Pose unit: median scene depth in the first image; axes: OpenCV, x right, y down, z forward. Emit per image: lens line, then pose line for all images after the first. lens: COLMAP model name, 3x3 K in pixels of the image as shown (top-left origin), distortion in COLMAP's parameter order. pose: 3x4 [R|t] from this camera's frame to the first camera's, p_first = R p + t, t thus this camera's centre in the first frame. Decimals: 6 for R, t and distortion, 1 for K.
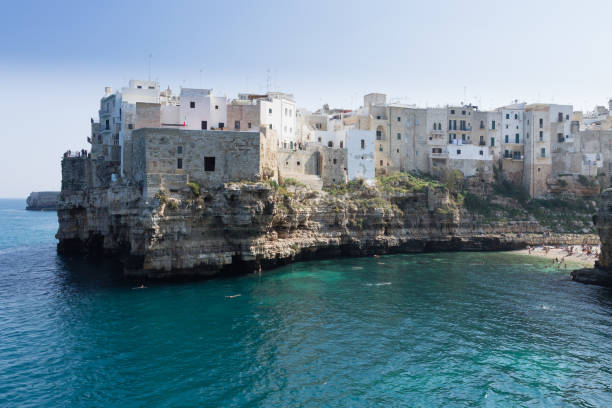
lens RADIAL K [[496.8, 0, 305.8], [0, 496.8, 204.2], [0, 0, 1]] dist [0.004651, 0.005071]
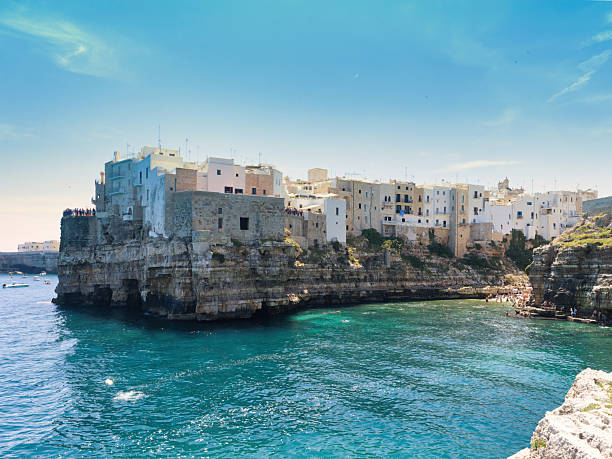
lens RADIAL K [[461.6, 0, 309.0], [0, 461.6, 270.5], [0, 0, 1]] dist [0.003773, 0.000414]
pose [[0.975123, -0.000222, 0.221663, -0.207682], [-0.000414, 0.999996, 0.002823, 0.019247], [-0.221662, -0.002845, 0.975119, -0.069336]]
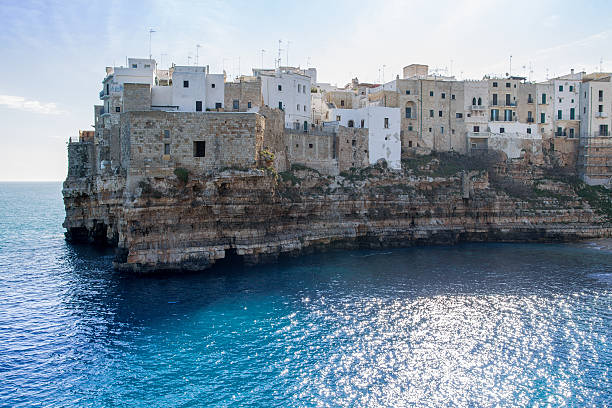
lens RADIAL K [[538.5, 0, 305.2], [0, 538.5, 206.7], [0, 0, 1]] dist [-0.061040, 0.074220]
pose [[0.994502, 0.000764, -0.104716, 0.074506], [0.003162, 0.999298, 0.037325, -0.008116], [0.104671, -0.037451, 0.993801, 0.027276]]
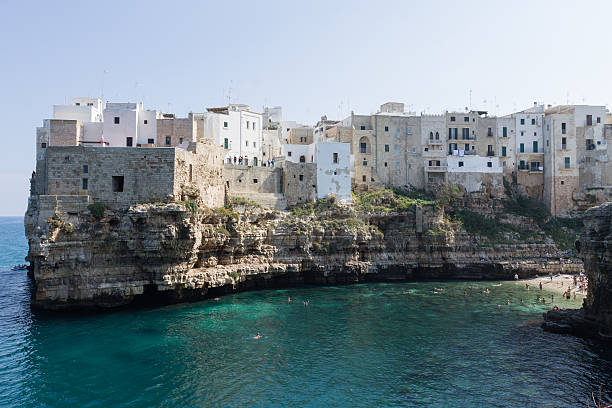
lens RADIAL K [[500.5, 0, 298.2], [0, 500.5, 204.9], [0, 0, 1]] dist [0.004243, 0.004676]
pose [[0.986729, -0.009471, -0.162102, 0.203585], [0.004386, 0.999488, -0.031699, -0.008440], [0.162319, 0.030568, 0.986265, 0.108257]]
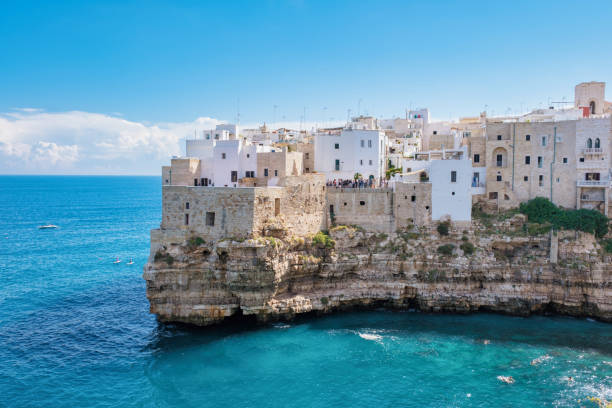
lens RADIAL K [[515.0, 0, 313.9], [0, 515.0, 201.7], [0, 0, 1]] dist [-0.003514, 0.006038]
pose [[0.819201, 0.028781, -0.572783, 0.437037], [-0.007085, 0.999172, 0.040072, -0.117831], [0.573462, -0.028769, 0.818727, 0.173740]]
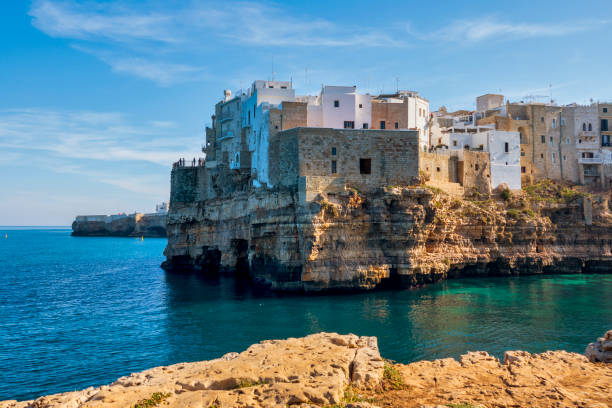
lens RADIAL K [[578.2, 0, 305.7], [0, 578.2, 202.0], [0, 0, 1]] dist [0.010265, 0.010522]
pose [[0.995103, -0.007625, -0.098552, -0.143778], [0.002420, 0.998601, -0.052827, 0.028608], [0.098817, 0.052330, 0.993729, -0.039584]]
